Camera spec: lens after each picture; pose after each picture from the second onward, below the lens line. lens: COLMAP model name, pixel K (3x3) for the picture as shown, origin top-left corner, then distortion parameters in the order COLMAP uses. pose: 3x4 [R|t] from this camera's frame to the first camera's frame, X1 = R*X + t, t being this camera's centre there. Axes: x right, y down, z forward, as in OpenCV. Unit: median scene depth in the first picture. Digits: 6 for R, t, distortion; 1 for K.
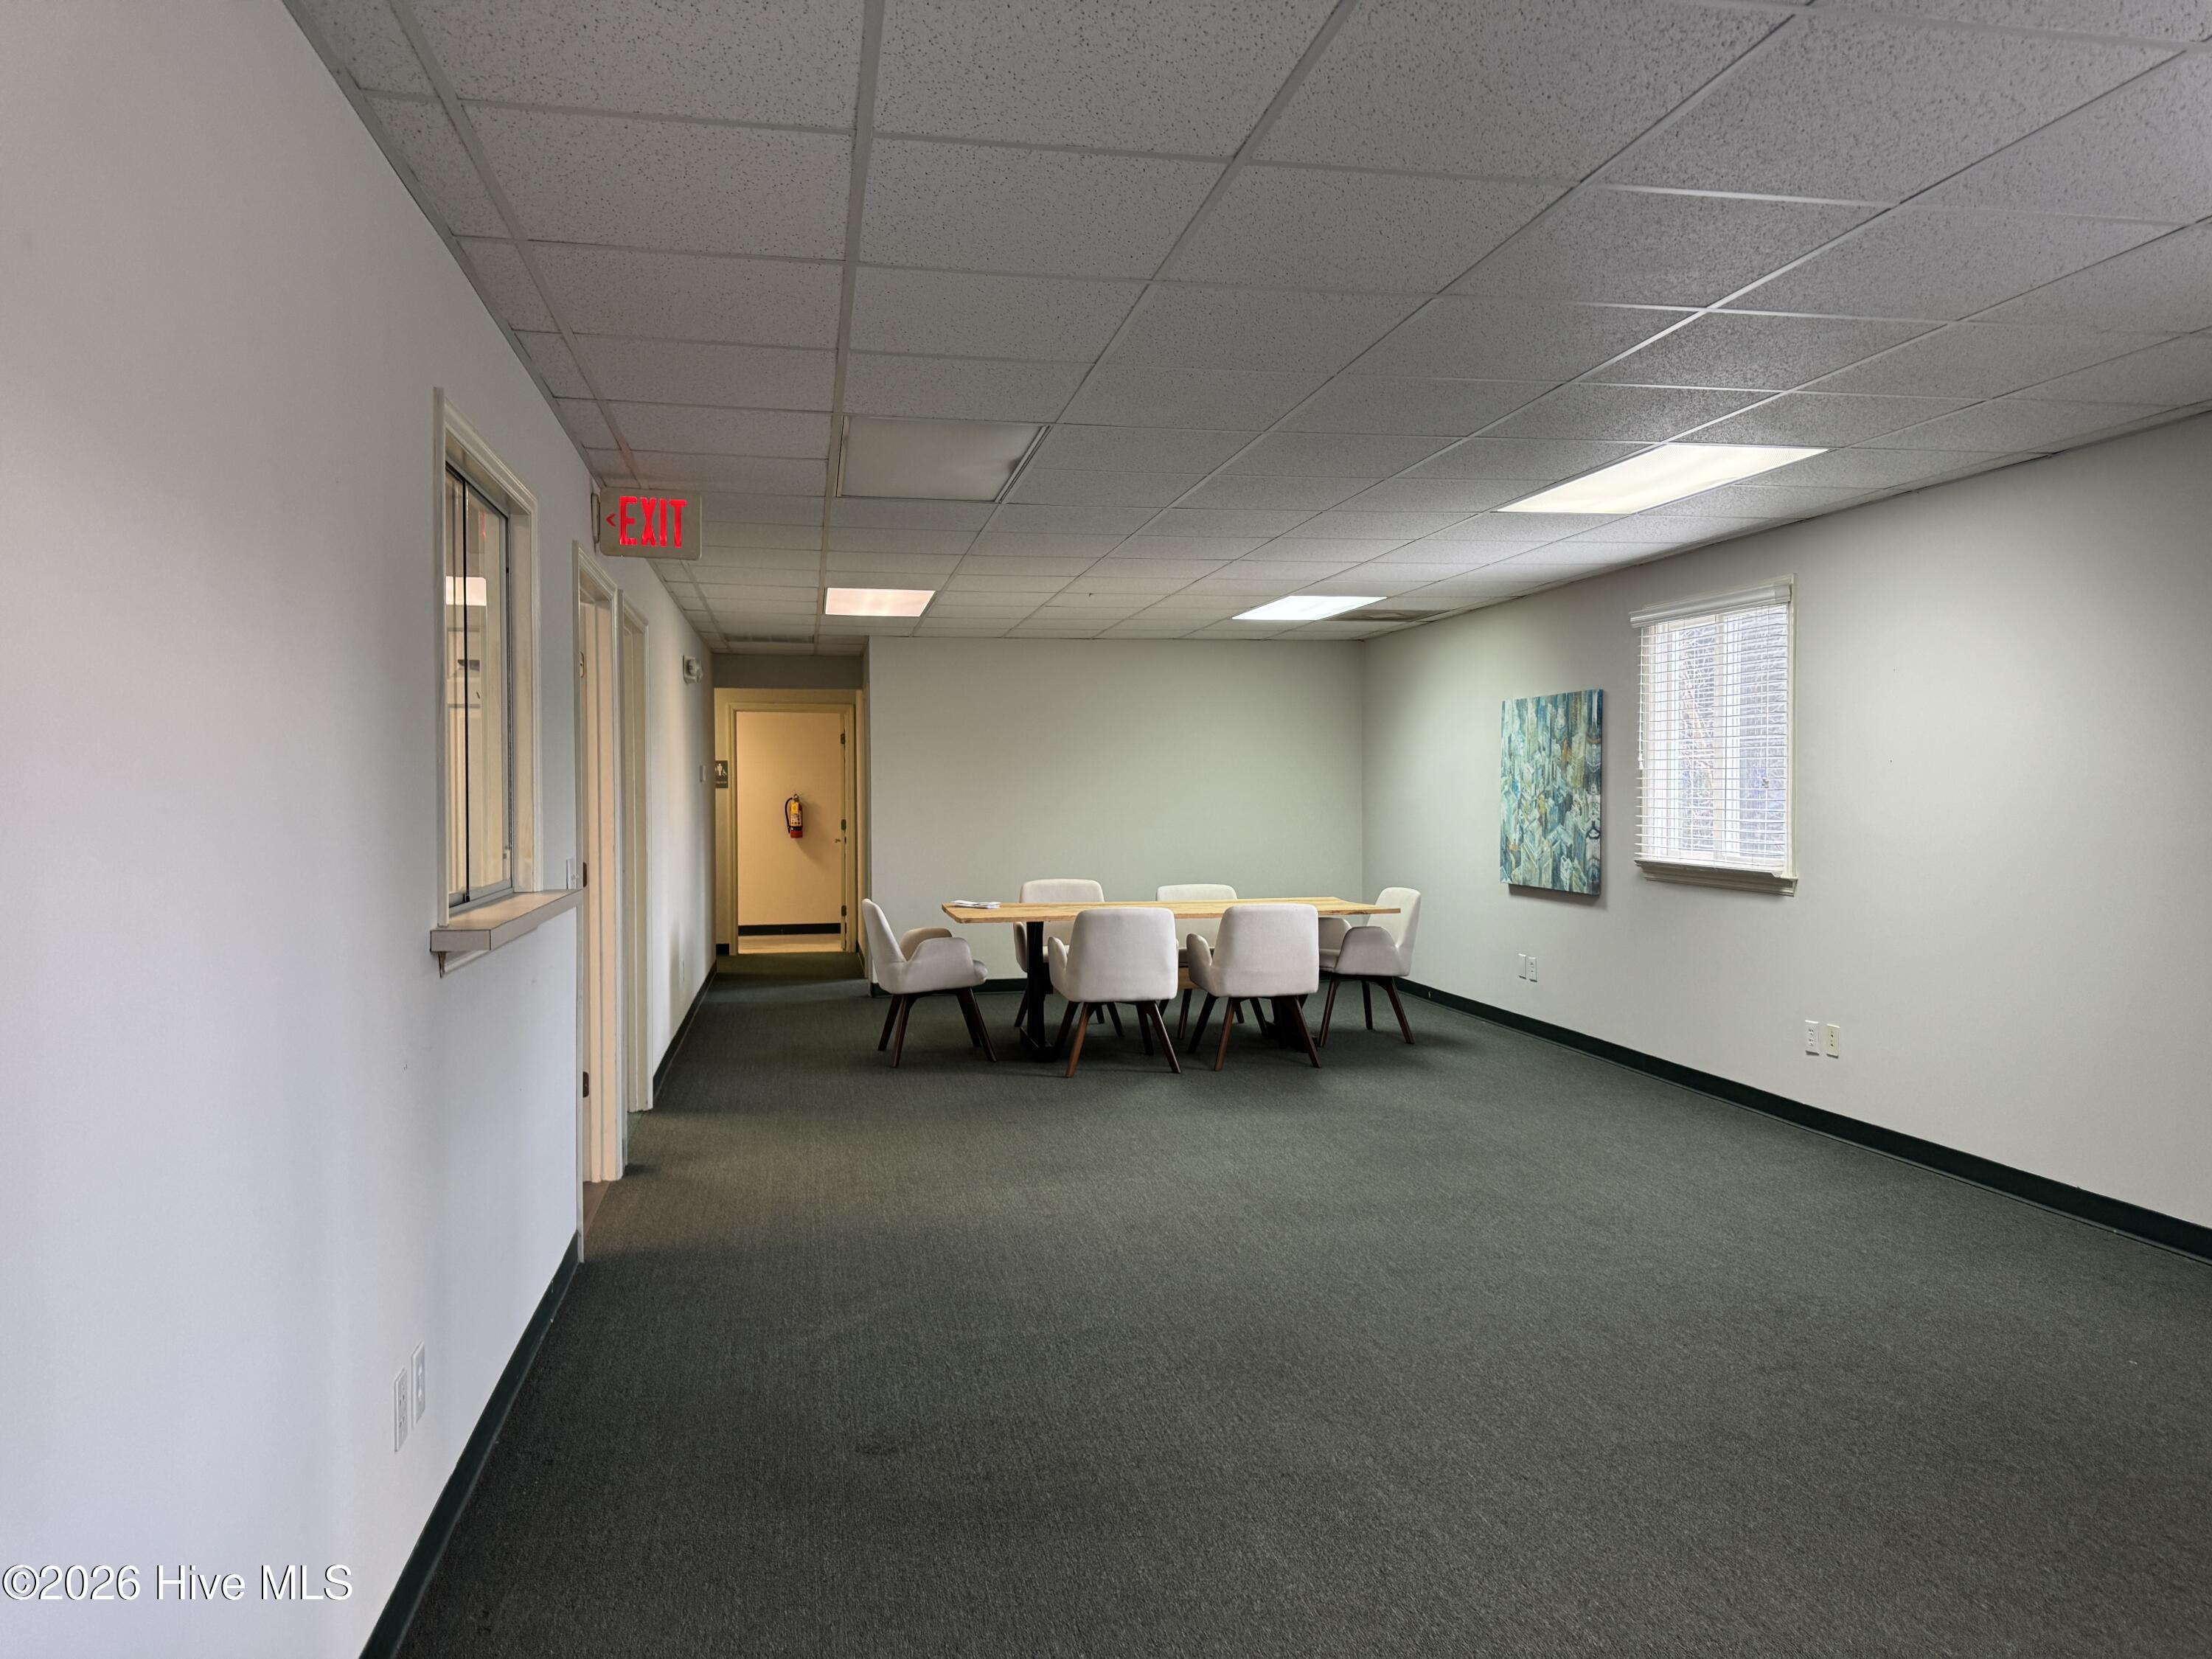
lens RADIAL K [[1574.0, 0, 1091.3], [0, 1574.0, 826.9], [0, 0, 1]] dist [0.076892, -0.009420]
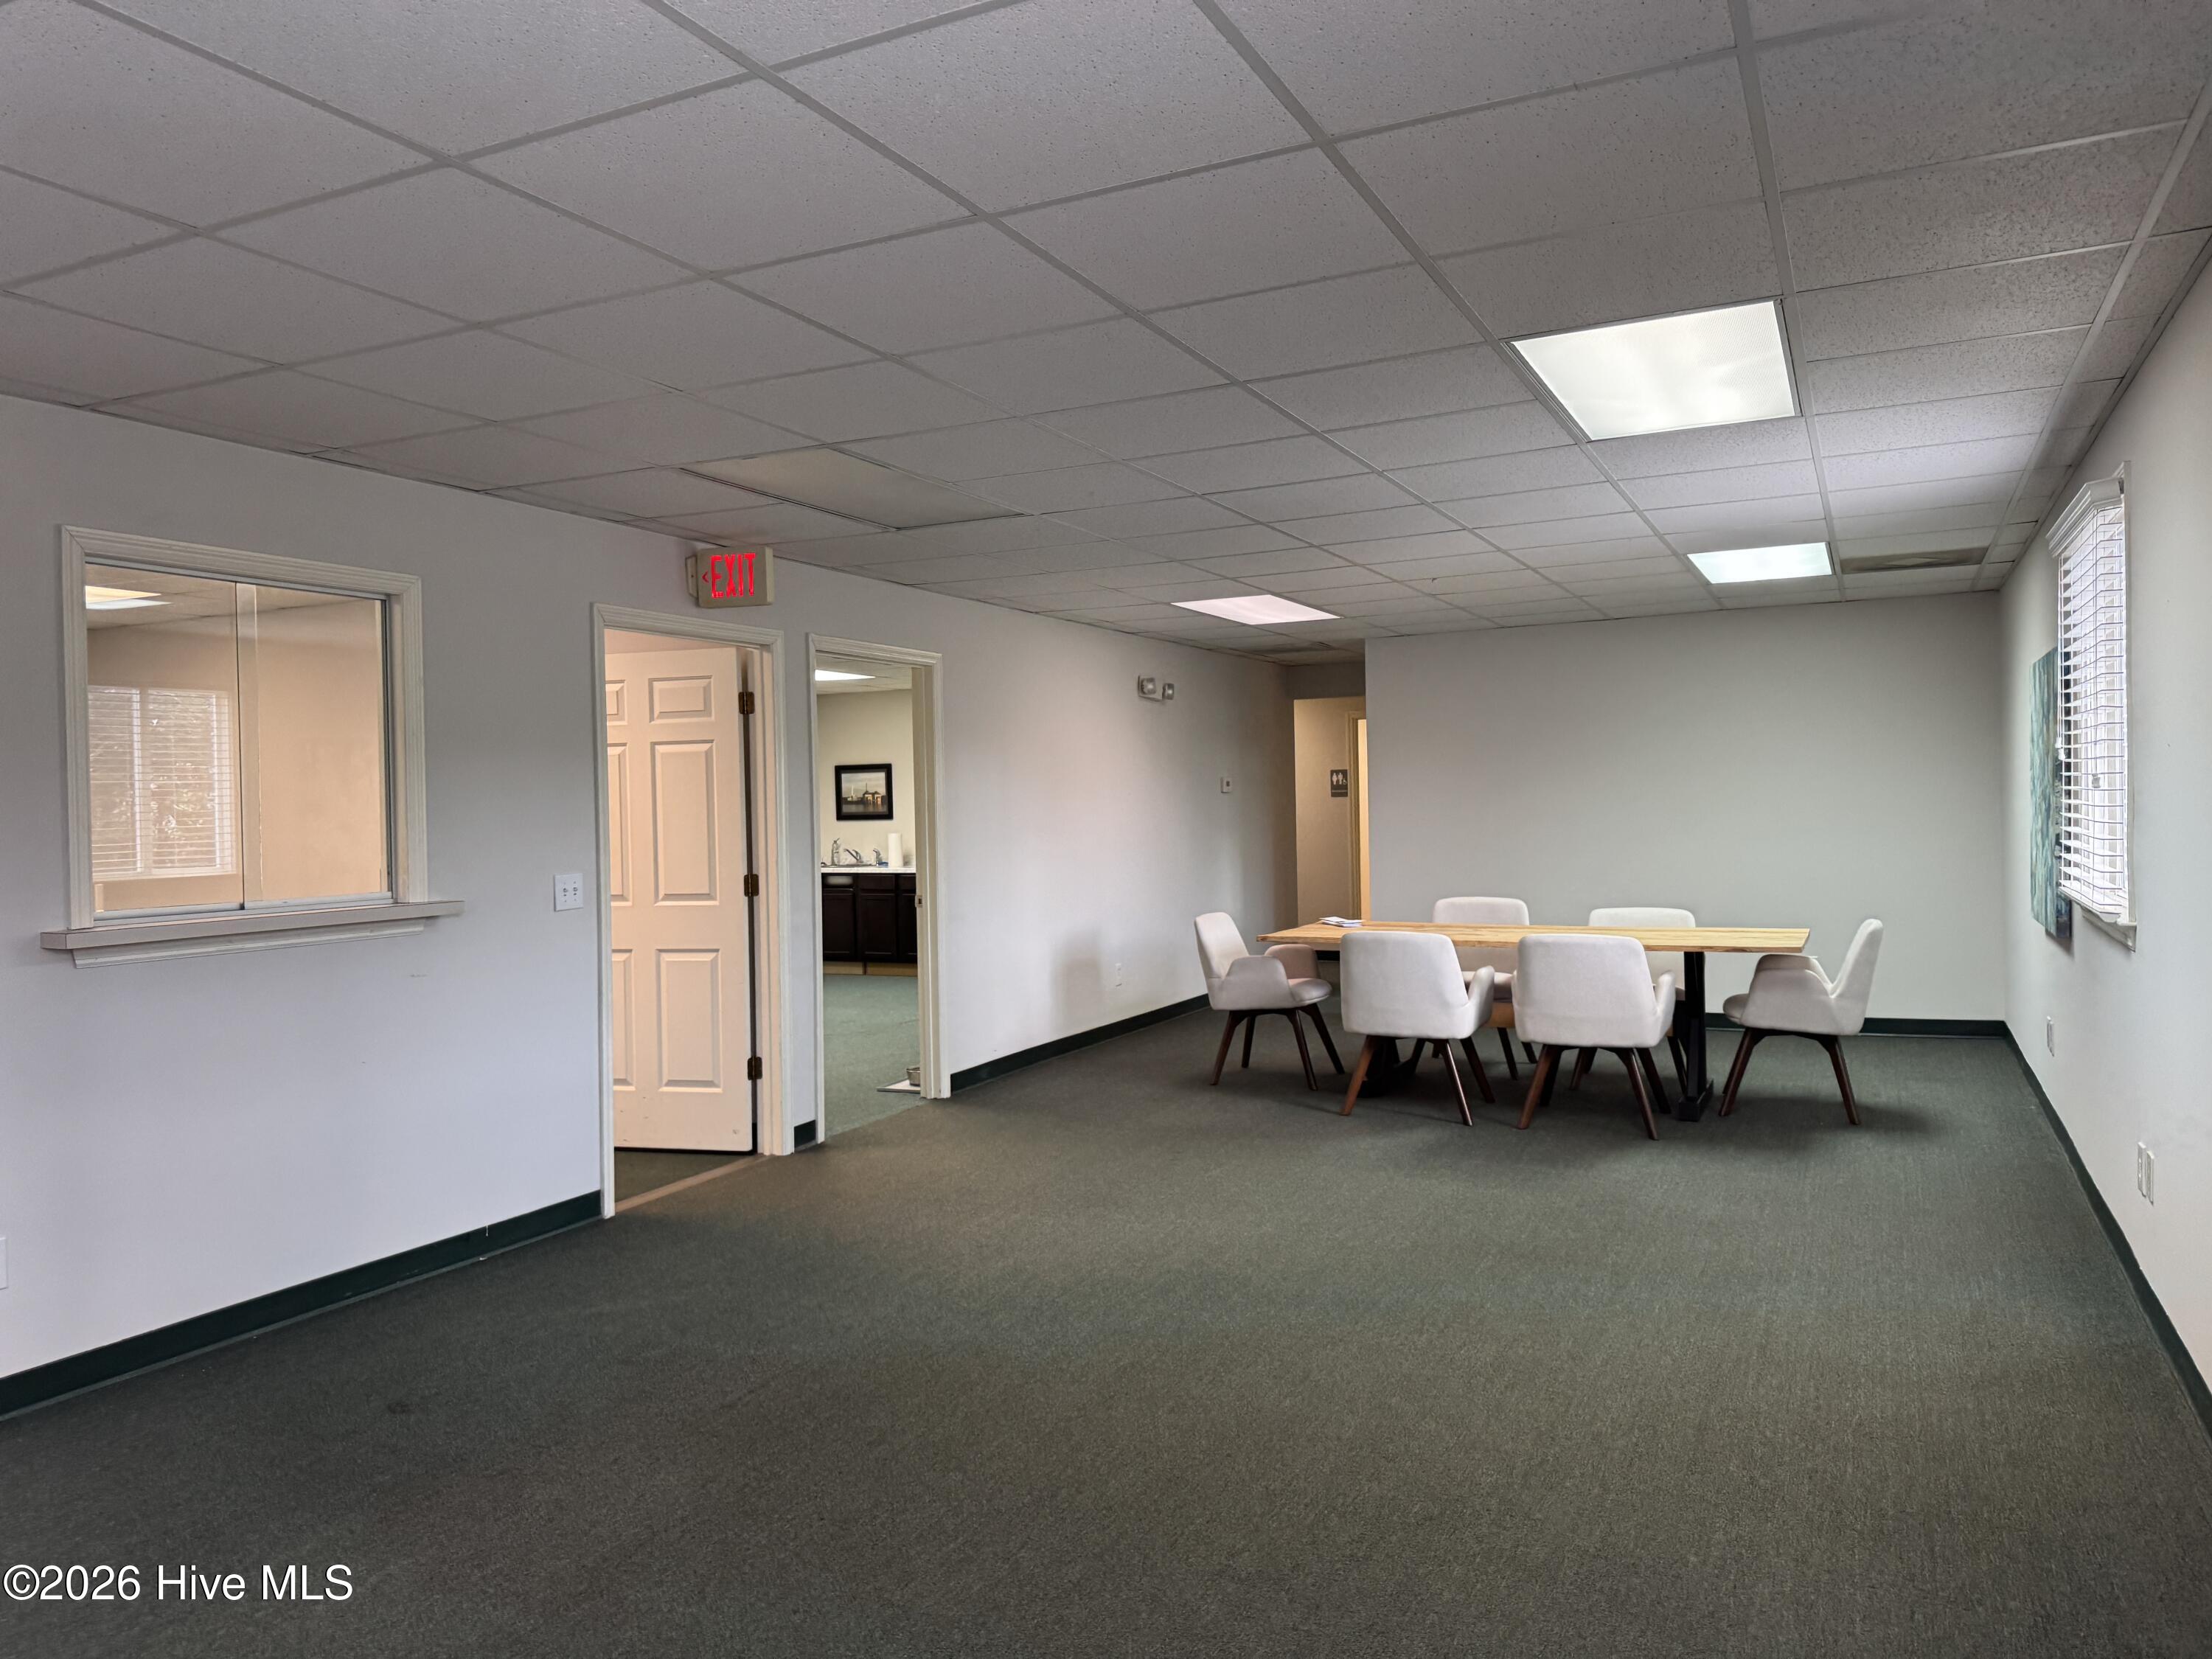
lens RADIAL K [[1574.0, 0, 1087.2], [0, 1574.0, 818.4], [0, 0, 1]] dist [0.076892, -0.009420]
pose [[0.790531, -0.006391, -0.612389, 0.422007], [0.002326, 0.999970, -0.007434, -0.006545], [0.612418, 0.004452, 0.790522, 0.181631]]
